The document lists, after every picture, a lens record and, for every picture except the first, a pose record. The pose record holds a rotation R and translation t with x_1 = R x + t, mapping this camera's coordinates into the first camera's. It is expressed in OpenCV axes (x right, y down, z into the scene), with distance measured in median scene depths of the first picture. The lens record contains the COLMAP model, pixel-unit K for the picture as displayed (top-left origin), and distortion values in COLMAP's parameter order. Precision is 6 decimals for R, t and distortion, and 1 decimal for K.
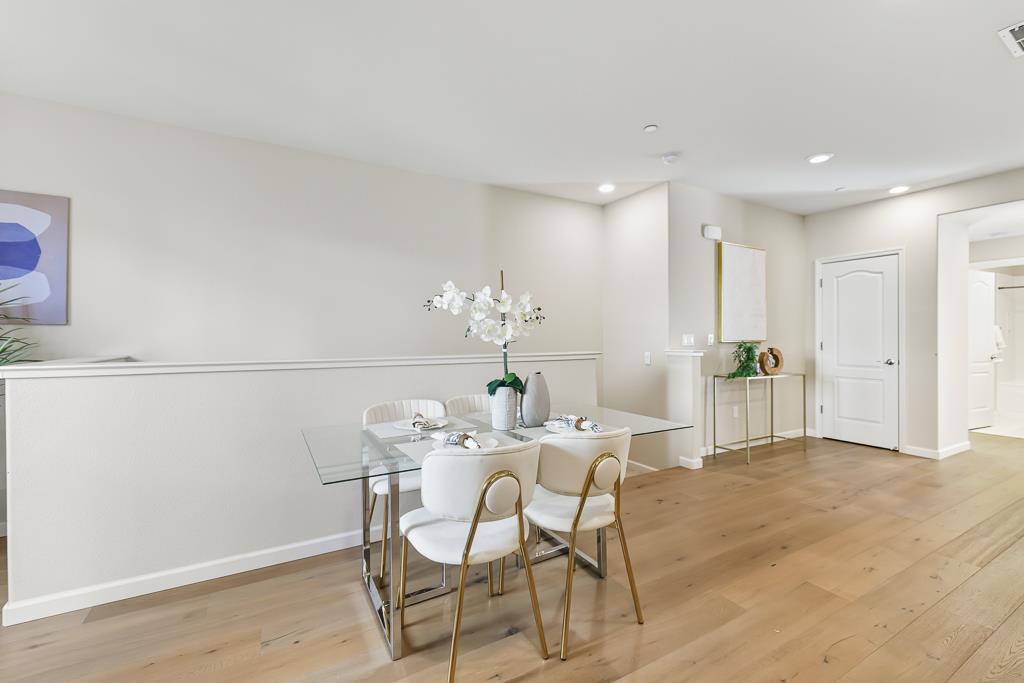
lens RADIAL K [[440.9, 0, 521.3], [0, 440.9, 335.4], [0, 0, 1]] dist [0.002830, 0.000327]
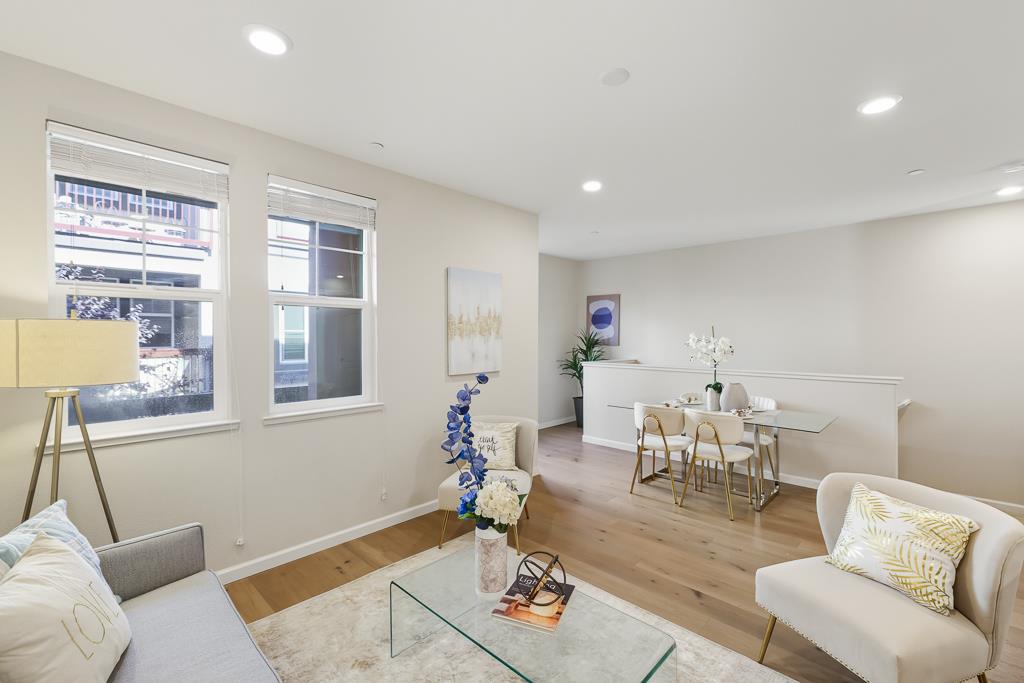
lens RADIAL K [[440.9, 0, 516.8], [0, 440.9, 340.8], [0, 0, 1]] dist [0.002830, 0.000327]
pose [[0.292930, 0.013092, -0.956044, 1.224962], [-0.000022, 0.999906, 0.013686, -0.089487], [0.956134, -0.003988, 0.292903, -0.283877]]
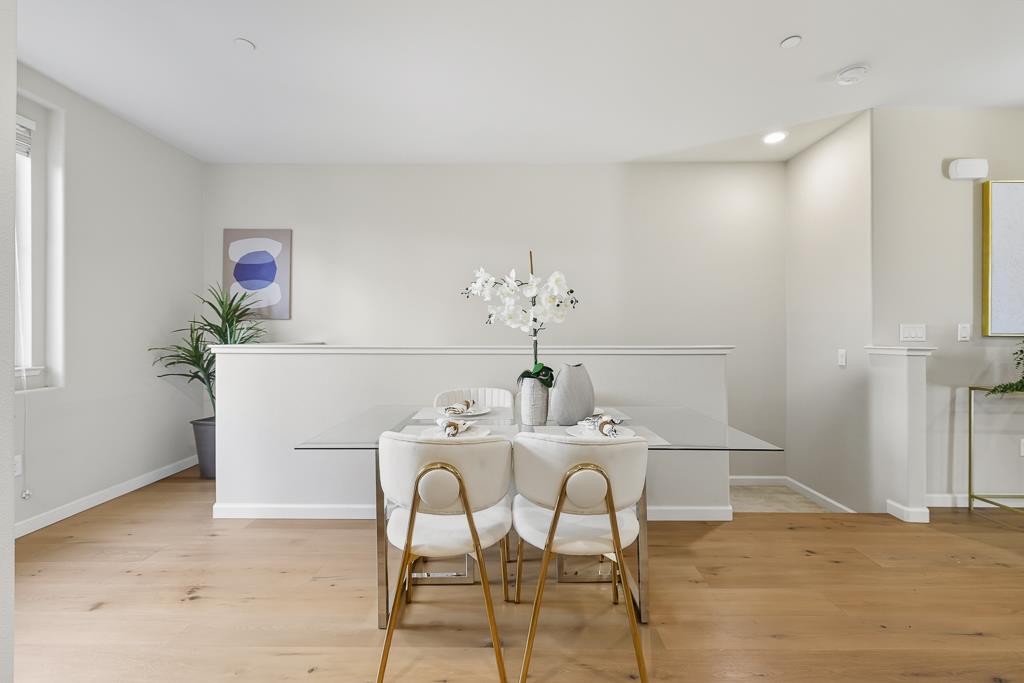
lens RADIAL K [[440.9, 0, 511.9], [0, 440.9, 331.4], [0, 0, 1]] dist [0.002830, 0.000327]
pose [[0.861320, -0.000068, -0.508063, 0.315101], [-0.001040, 0.999998, -0.001898, 0.017649], [0.508062, 0.002163, 0.861318, 0.153015]]
